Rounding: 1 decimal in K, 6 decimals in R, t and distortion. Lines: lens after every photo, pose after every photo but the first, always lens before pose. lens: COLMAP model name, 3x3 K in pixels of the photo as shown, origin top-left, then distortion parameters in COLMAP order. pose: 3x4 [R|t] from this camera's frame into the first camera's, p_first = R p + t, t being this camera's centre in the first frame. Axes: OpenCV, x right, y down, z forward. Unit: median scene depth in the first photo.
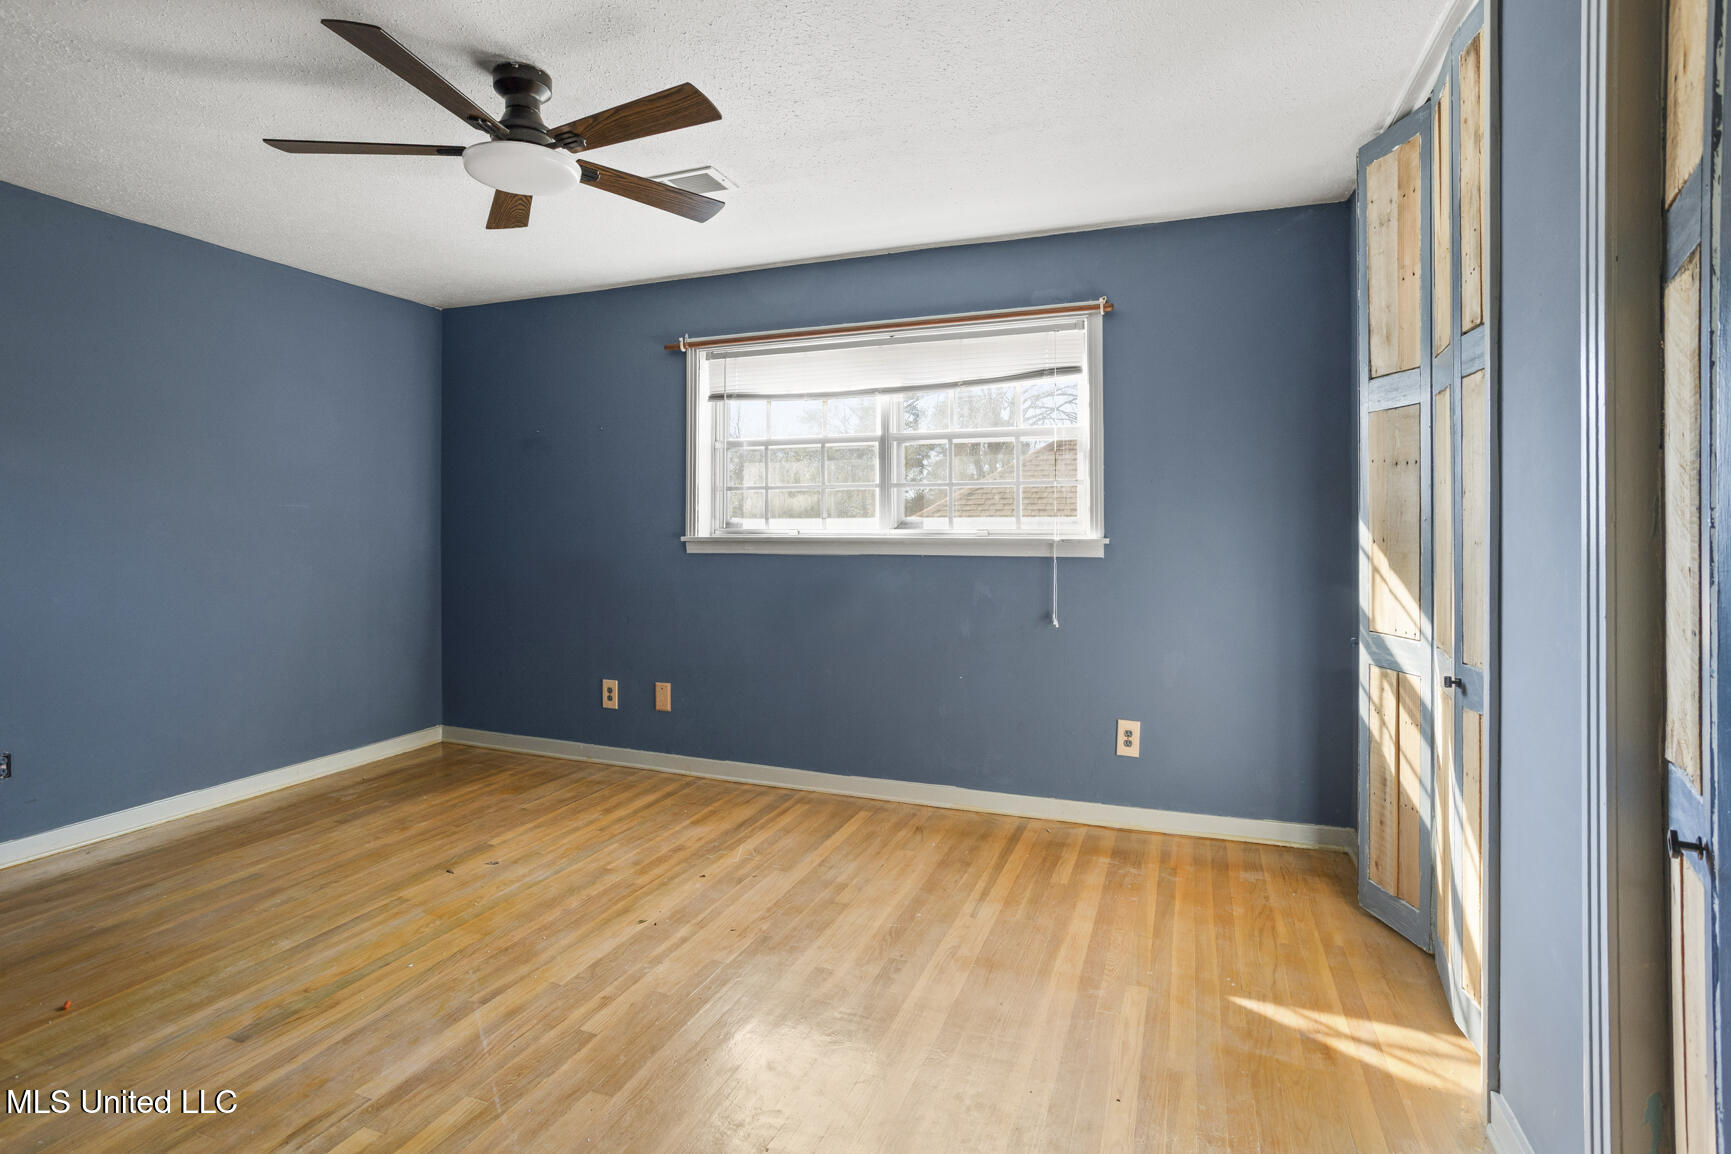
lens RADIAL K [[859.0, 0, 859.2], [0, 859.0, 534.8], [0, 0, 1]] dist [-0.052558, 0.034979]
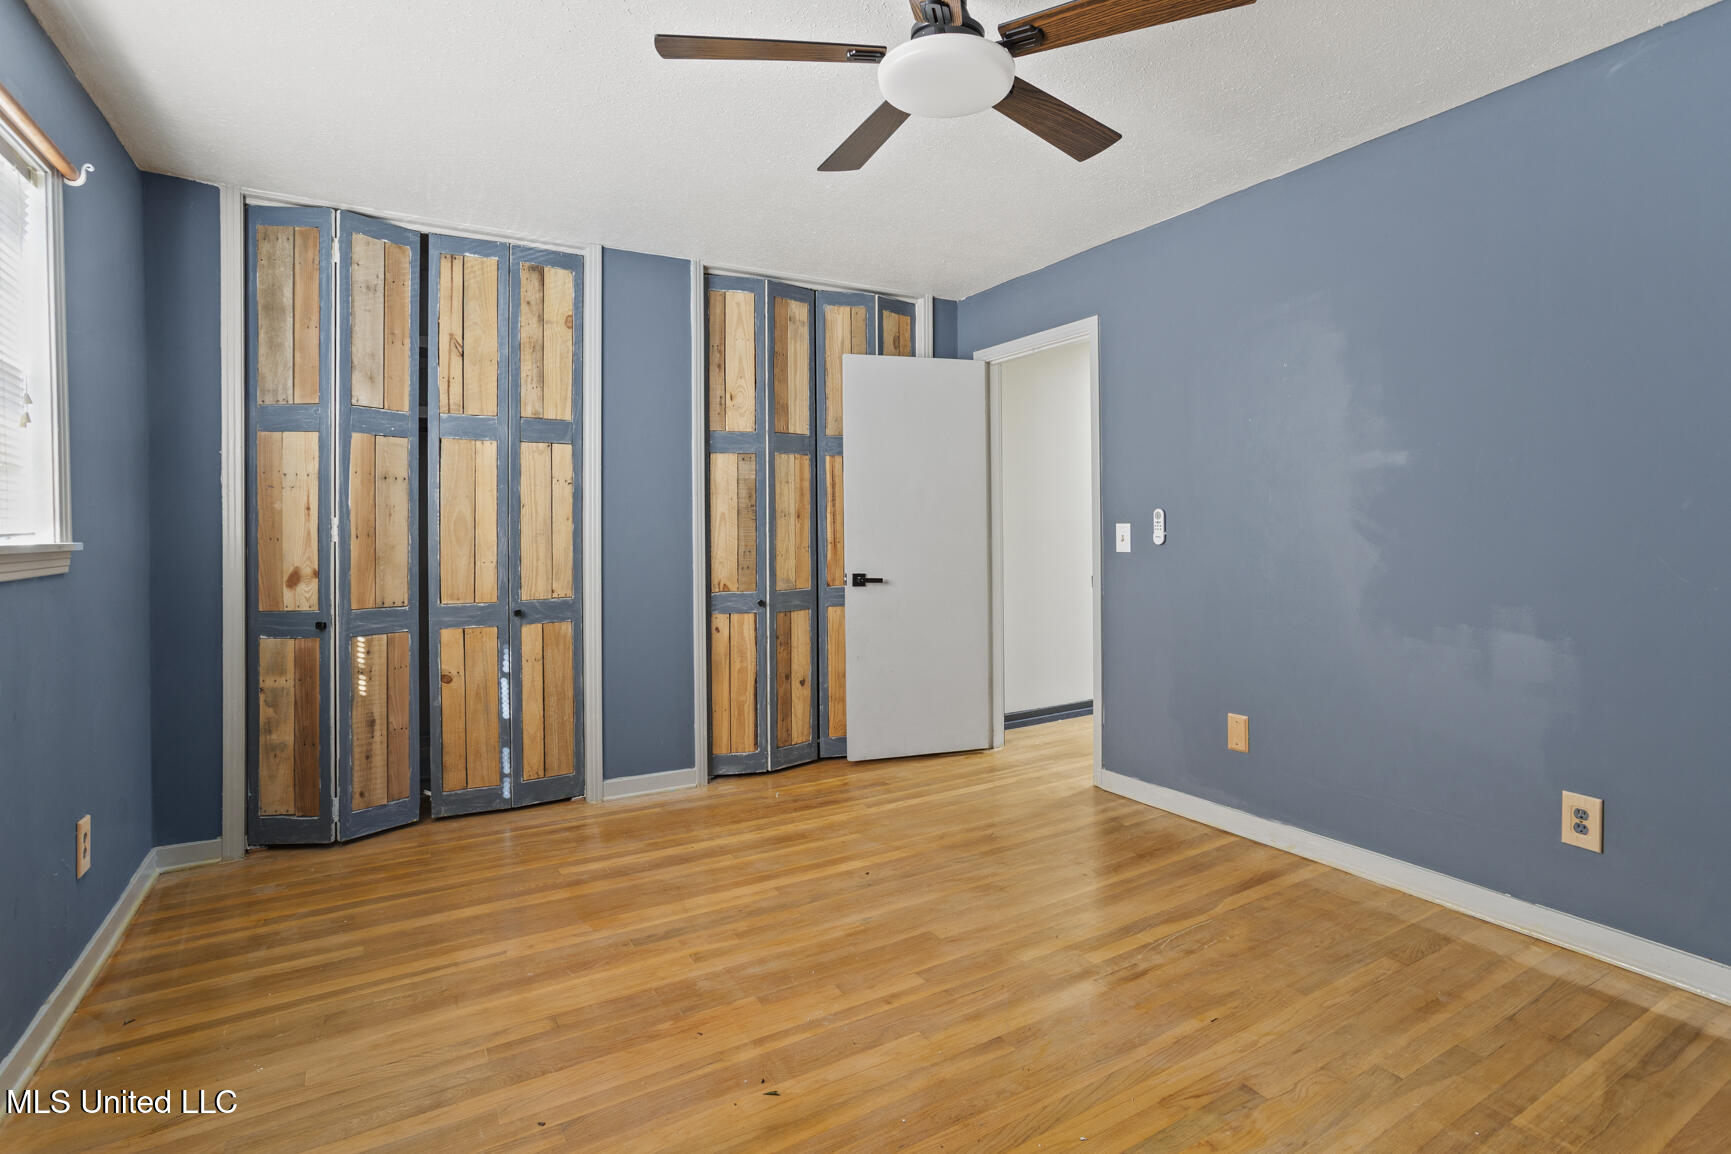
lens RADIAL K [[859.0, 0, 859.2], [0, 859.0, 534.8], [0, 0, 1]] dist [-0.052558, 0.034979]
pose [[-0.787516, 0.000402, 0.616294, -0.757074], [0.012207, 0.999814, 0.014947, -0.007831], [-0.616173, 0.019294, -0.787374, 1.535768]]
